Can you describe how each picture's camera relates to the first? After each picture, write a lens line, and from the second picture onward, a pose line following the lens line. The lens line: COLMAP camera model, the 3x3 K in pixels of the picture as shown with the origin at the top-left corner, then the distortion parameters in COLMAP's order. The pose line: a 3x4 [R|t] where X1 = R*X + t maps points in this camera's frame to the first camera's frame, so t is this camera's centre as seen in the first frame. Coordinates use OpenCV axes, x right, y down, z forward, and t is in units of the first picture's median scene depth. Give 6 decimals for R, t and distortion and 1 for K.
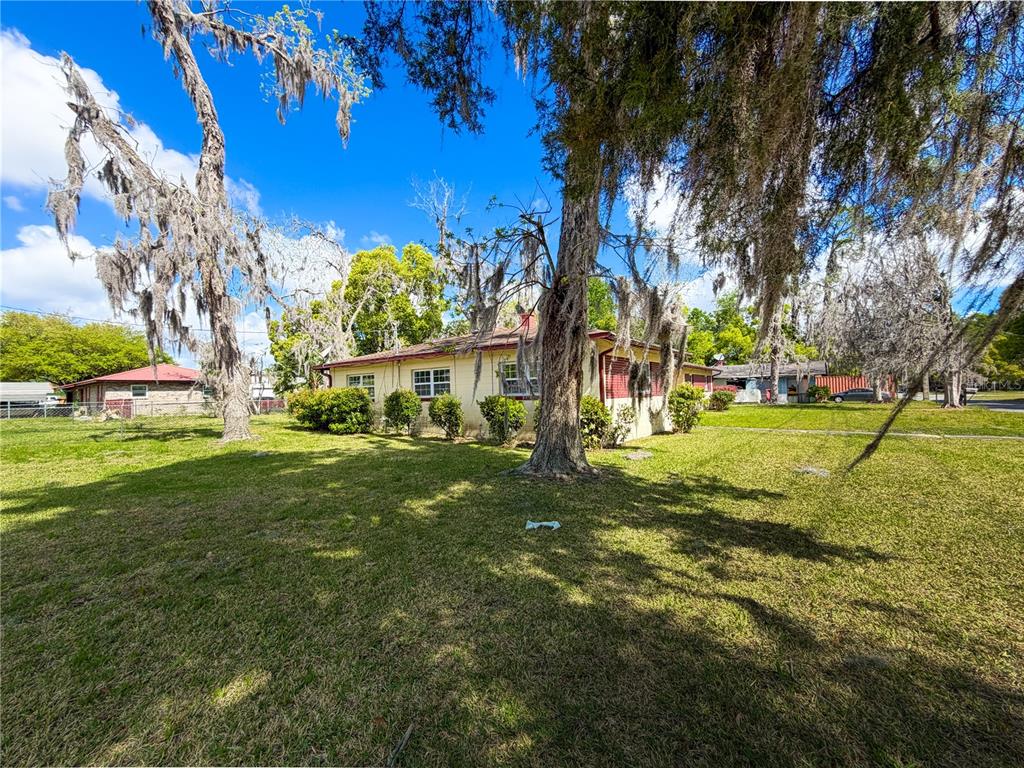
lens RADIAL K [[413.1, 0, 514.5], [0, 413.1, 387.1], [0, 0, 1]] dist [0.000392, -0.000787]
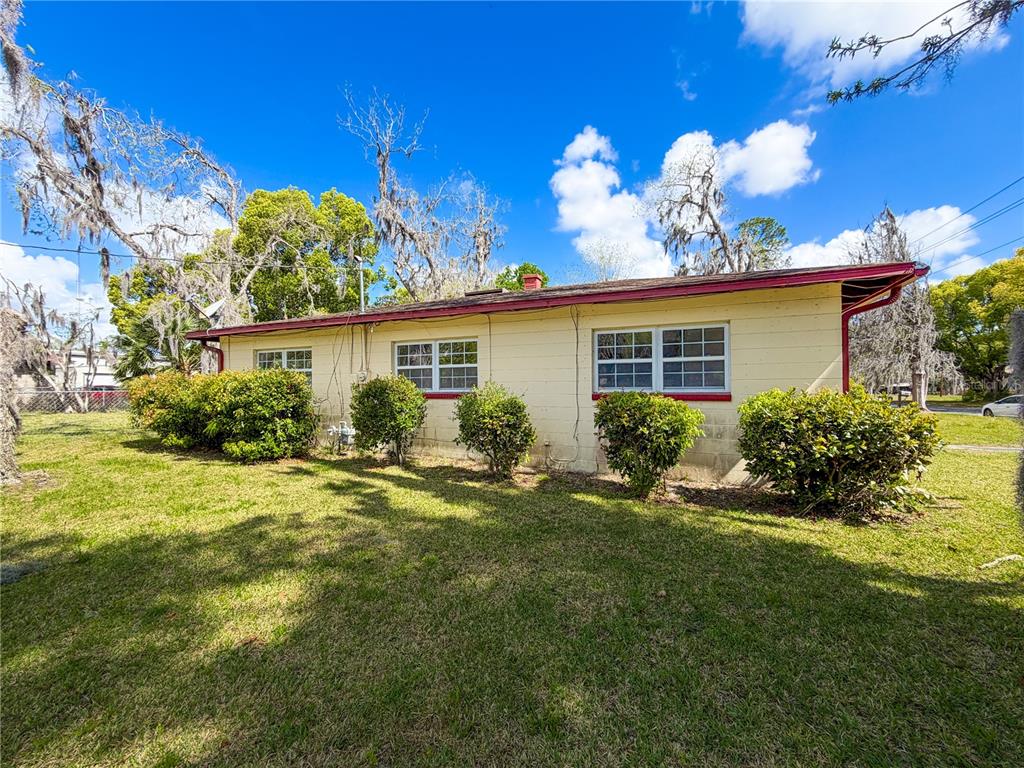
lens RADIAL K [[413.1, 0, 509.1], [0, 413.1, 385.3], [0, 0, 1]] dist [0.000392, -0.000787]
pose [[0.975636, 0.020862, 0.218403, -0.195924], [-0.022557, 0.999732, 0.005268, 0.009404], [-0.218234, -0.010066, 0.975844, 0.384279]]
